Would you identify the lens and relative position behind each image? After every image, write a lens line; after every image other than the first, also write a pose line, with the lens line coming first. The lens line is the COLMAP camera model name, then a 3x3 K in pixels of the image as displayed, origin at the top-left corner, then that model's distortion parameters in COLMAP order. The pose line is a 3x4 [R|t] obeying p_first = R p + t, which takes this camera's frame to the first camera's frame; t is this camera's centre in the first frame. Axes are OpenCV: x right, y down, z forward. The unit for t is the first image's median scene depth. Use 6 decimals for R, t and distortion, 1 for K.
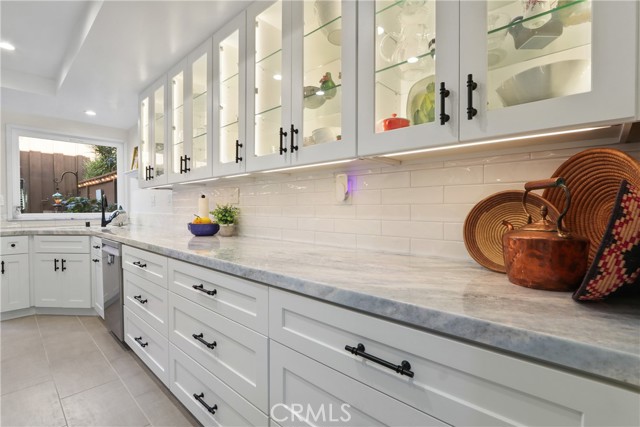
lens RADIAL K [[299.7, 0, 320.4], [0, 299.7, 212.2], [0, 0, 1]] dist [0.000749, 0.000225]
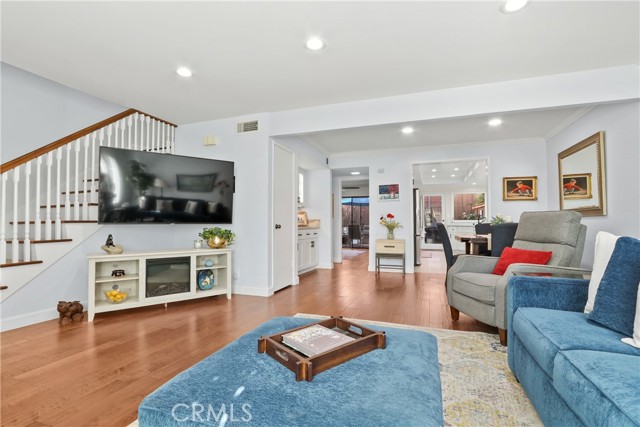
lens RADIAL K [[299.7, 0, 323.0], [0, 299.7, 212.4], [0, 0, 1]] dist [0.000749, 0.000225]
pose [[0.400046, -0.030207, -0.915997, 1.829821], [-0.013428, 0.999156, -0.038814, 0.090544], [0.916397, 0.027827, 0.399303, -2.091238]]
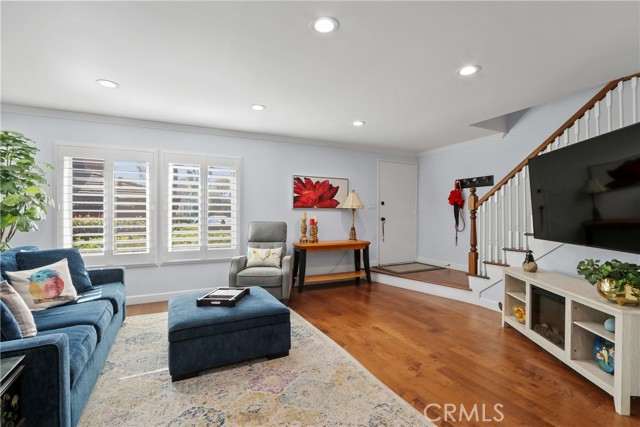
lens RADIAL K [[299.7, 0, 316.3], [0, 299.7, 214.7], [0, 0, 1]] dist [0.000749, 0.000225]
pose [[-0.928540, 0.006847, 0.371168, 0.569857], [0.013566, 0.999788, 0.015492, -0.037102], [-0.370984, 0.019420, -0.928436, -0.878514]]
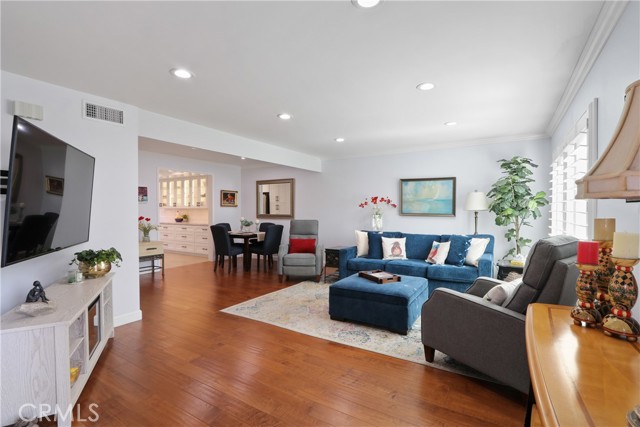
lens RADIAL K [[299.7, 0, 320.9], [0, 299.7, 213.4], [0, 0, 1]] dist [0.000749, 0.000225]
pose [[0.983887, -0.001405, 0.178784, 0.769579], [0.001999, 0.999993, -0.003142, -0.016906], [-0.178778, 0.003449, 0.983883, -3.316461]]
